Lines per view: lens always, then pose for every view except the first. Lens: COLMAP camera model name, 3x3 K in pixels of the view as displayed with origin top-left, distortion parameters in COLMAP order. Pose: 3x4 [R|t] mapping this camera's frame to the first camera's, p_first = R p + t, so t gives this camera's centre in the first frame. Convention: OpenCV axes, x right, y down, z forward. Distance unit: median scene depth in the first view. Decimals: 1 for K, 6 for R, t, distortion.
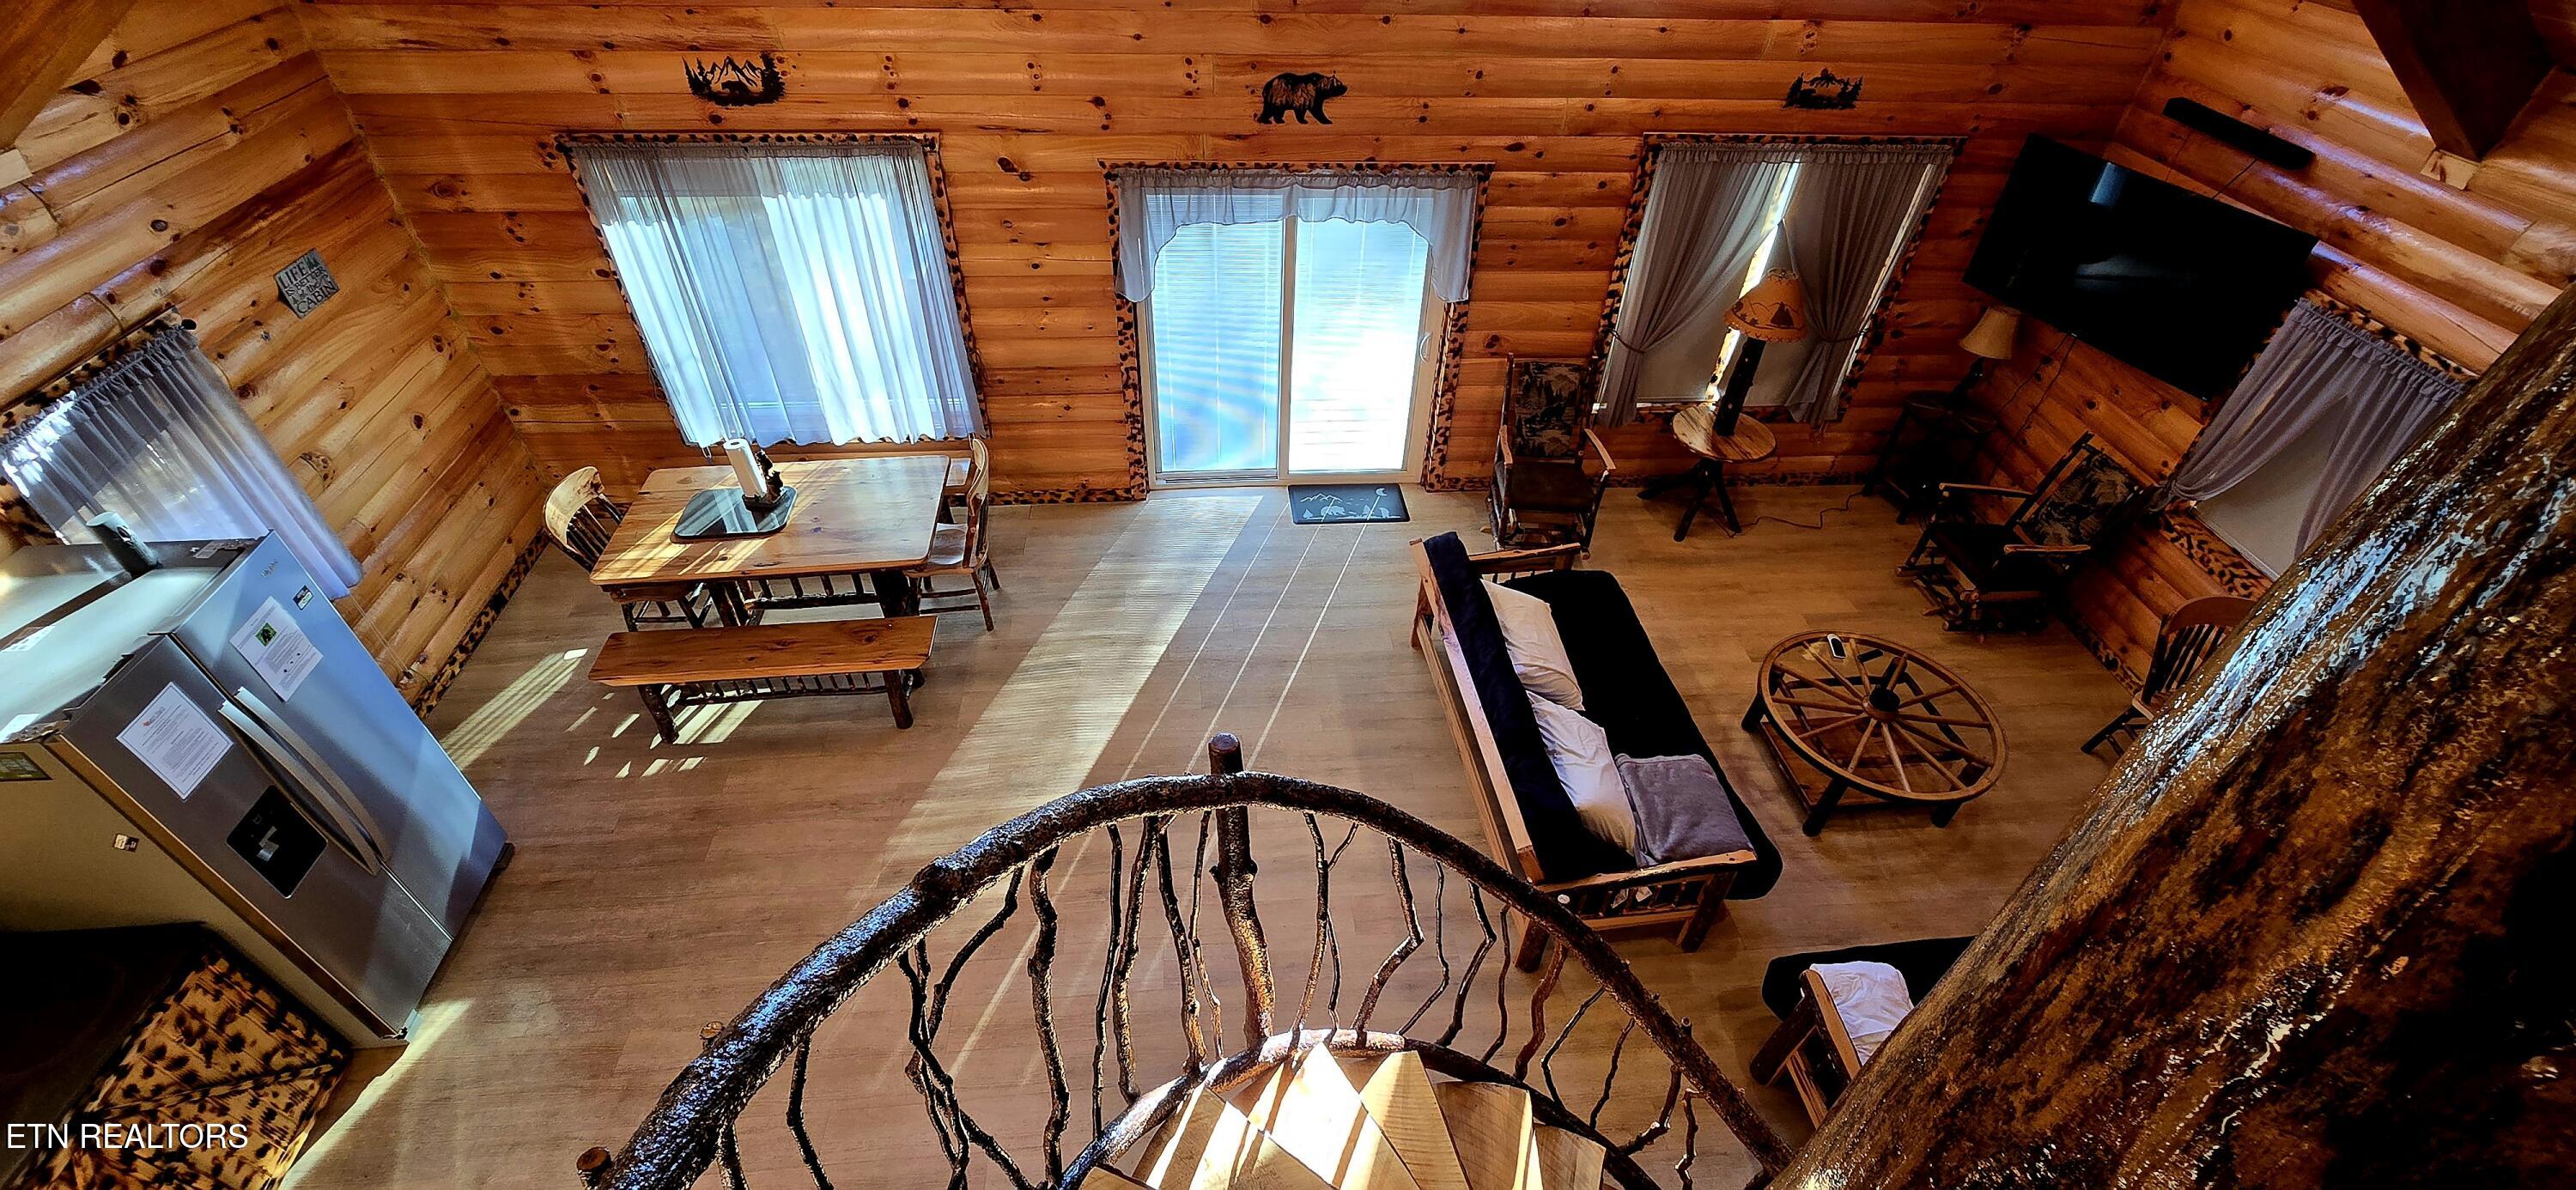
lens RADIAL K [[1052.6, 0, 1286.1], [0, 1052.6, 607.1], [0, 0, 1]] dist [-0.000709, -0.001016]
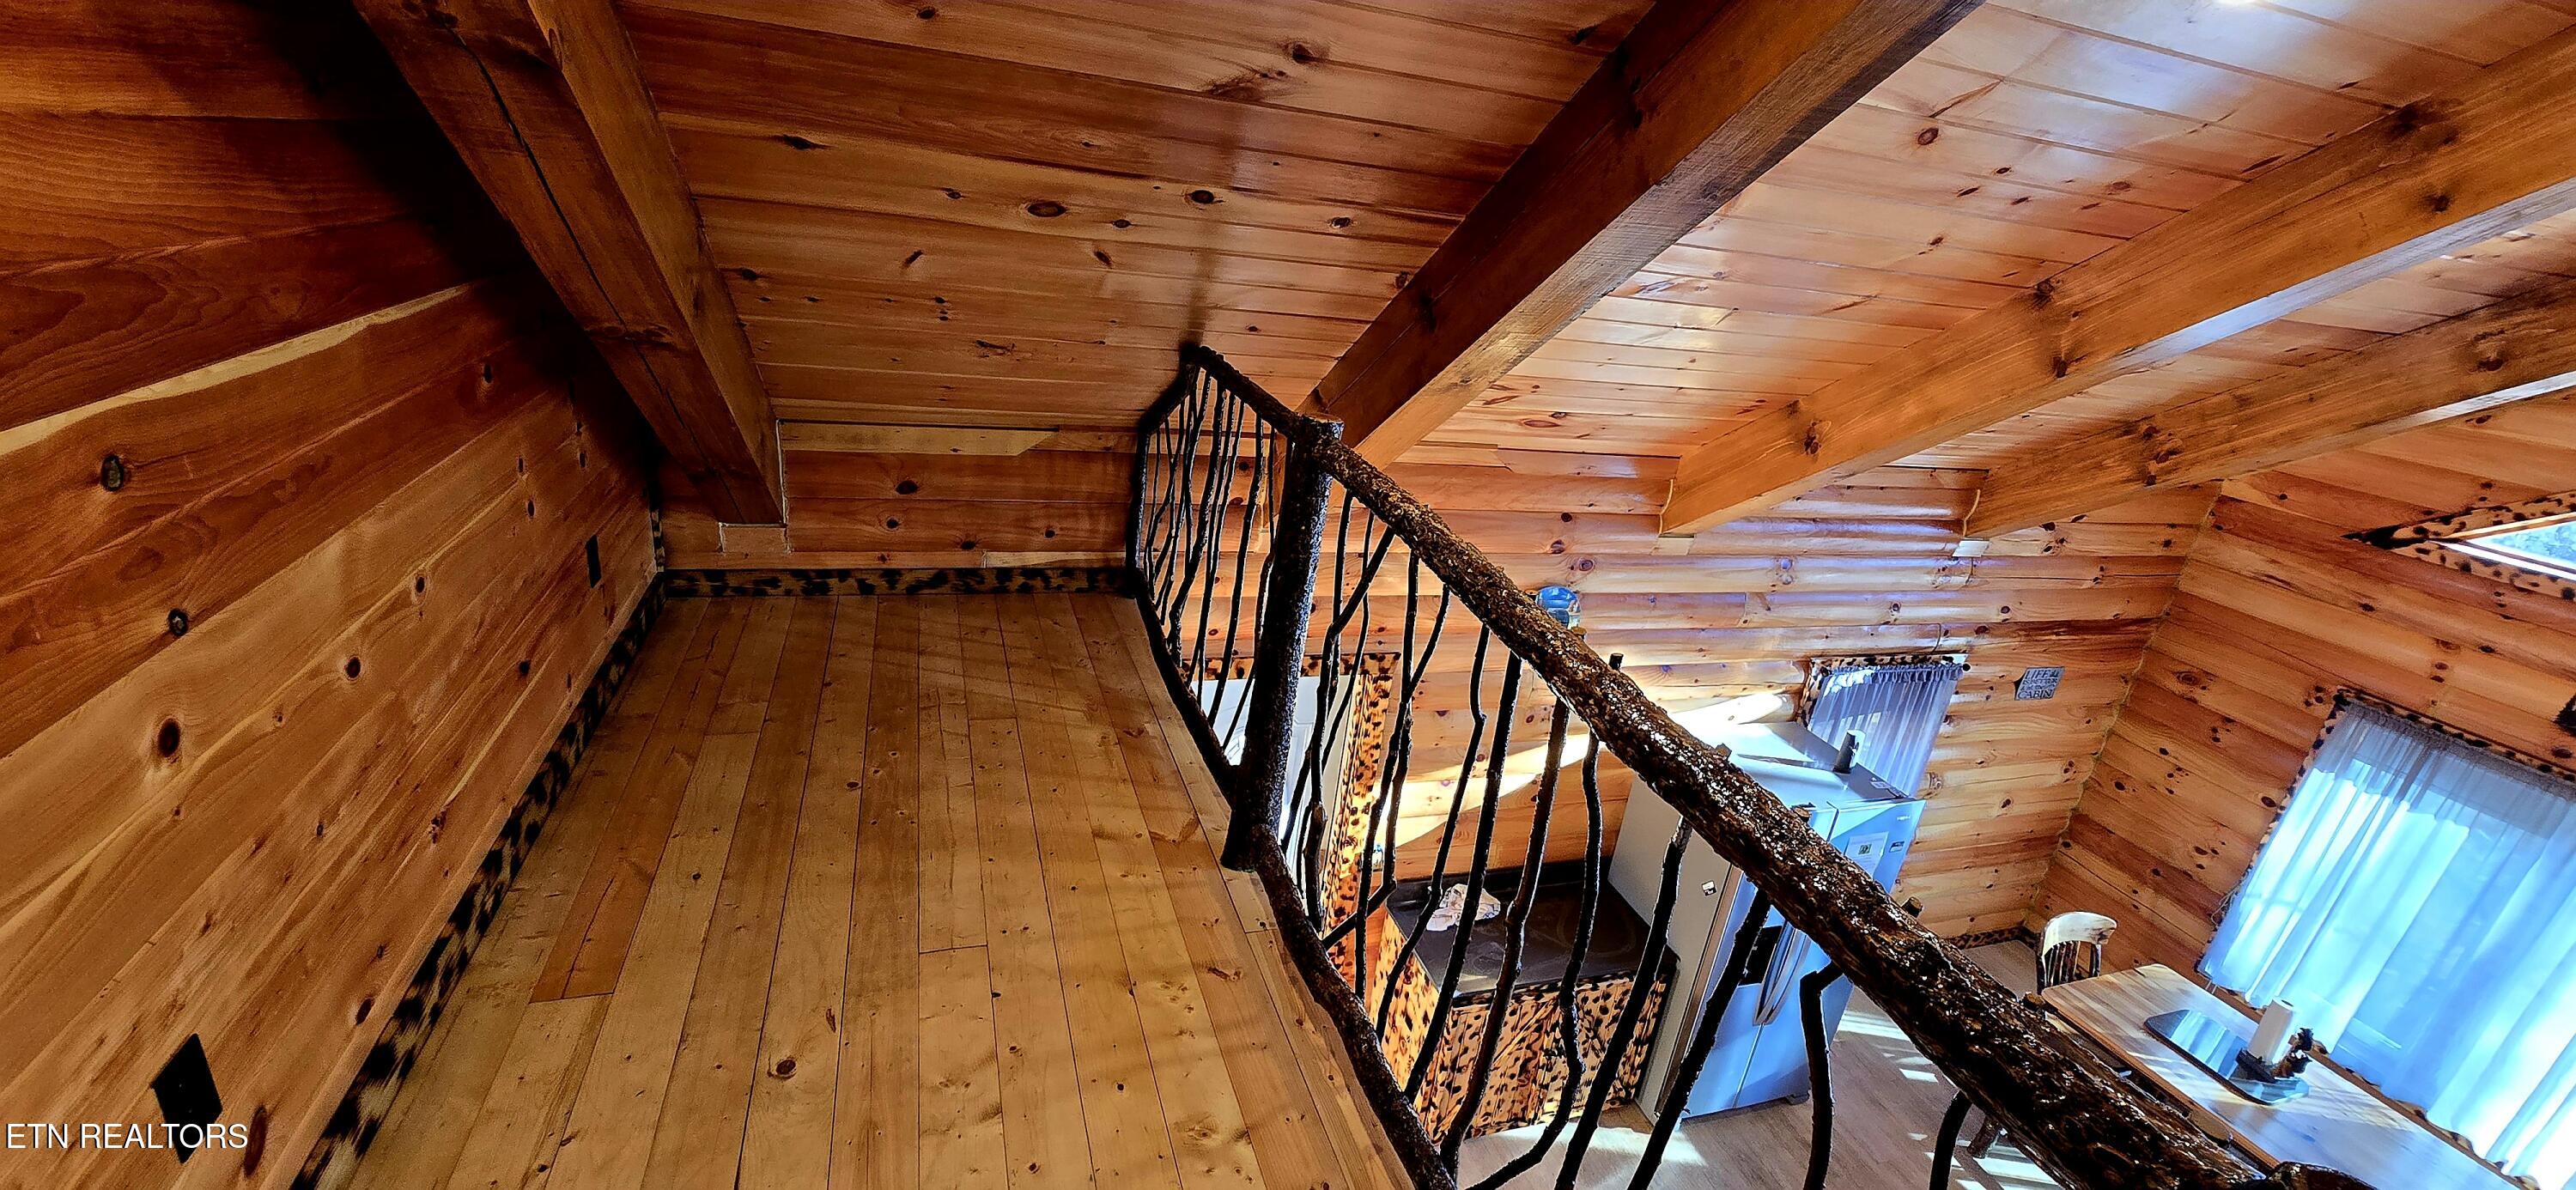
lens RADIAL K [[1052.6, 0, 1286.1], [0, 1052.6, 607.1], [0, 0, 1]] dist [-0.000709, -0.001016]
pose [[0.226276, 0.359811, -0.905171, -0.020276], [-0.720978, 0.686723, 0.092745, 0.135842], [0.654973, 0.631623, 0.414805, -0.144874]]
